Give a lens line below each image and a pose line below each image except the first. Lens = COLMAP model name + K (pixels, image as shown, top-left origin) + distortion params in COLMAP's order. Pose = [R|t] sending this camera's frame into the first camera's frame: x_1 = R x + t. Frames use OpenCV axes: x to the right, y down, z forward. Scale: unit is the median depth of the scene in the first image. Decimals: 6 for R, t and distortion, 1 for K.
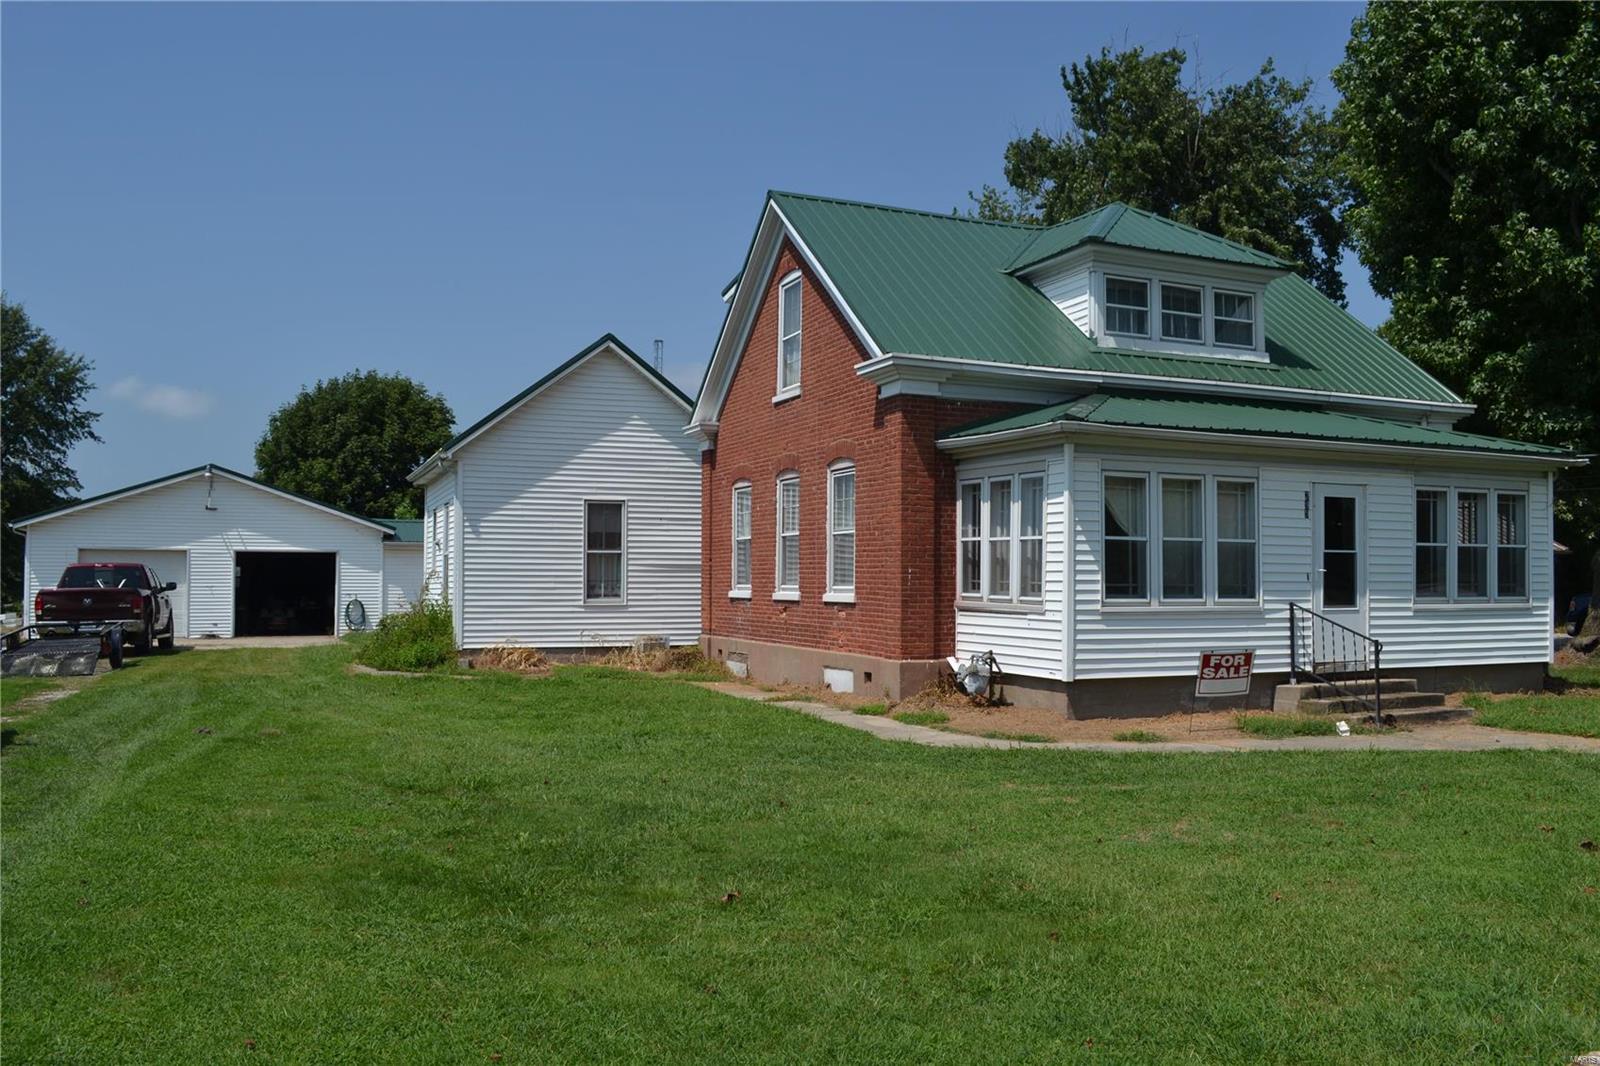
lens RADIAL K [[1233.1, 0, 801.4], [0, 1233.1, 537.6], [0, 0, 1]] dist [-0.072164, -0.000362]
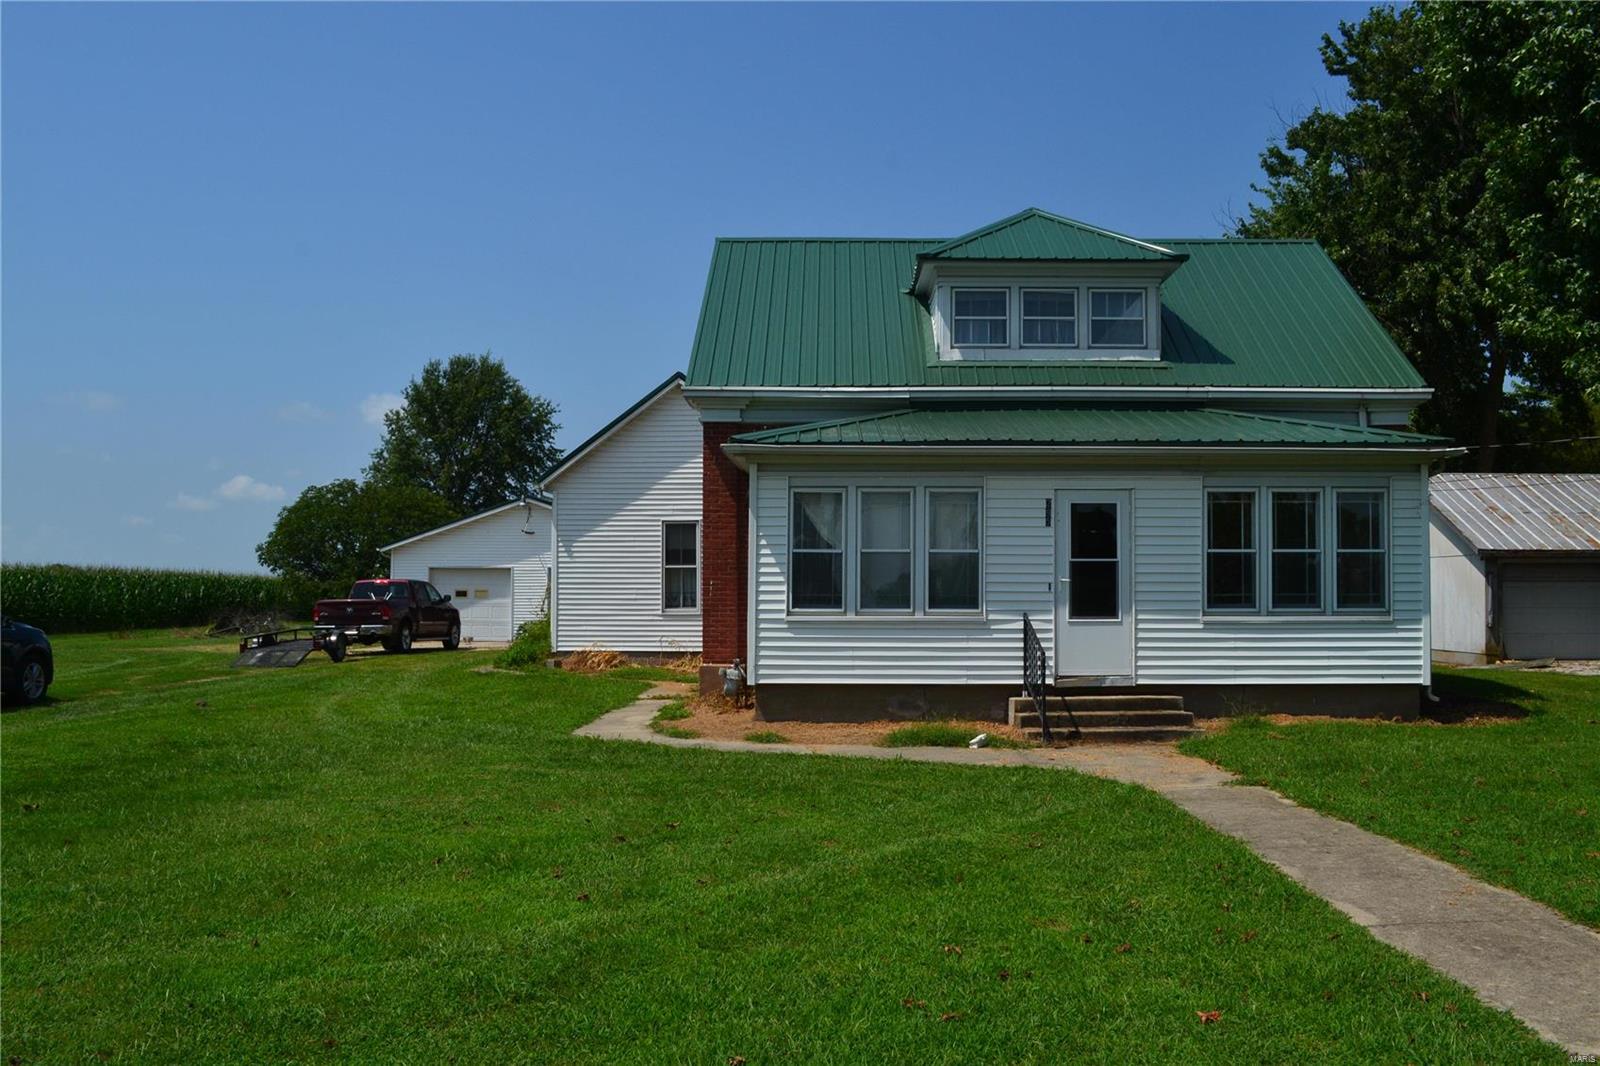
lens RADIAL K [[1233.1, 0, 802.9], [0, 1233.1, 543.7], [0, 0, 1]] dist [-0.072164, -0.000362]
pose [[0.919810, -0.017999, -0.391951, 0.596885], [0.016098, 0.999837, -0.008136, 0.002467], [0.392033, 0.001174, 0.919950, 0.021282]]
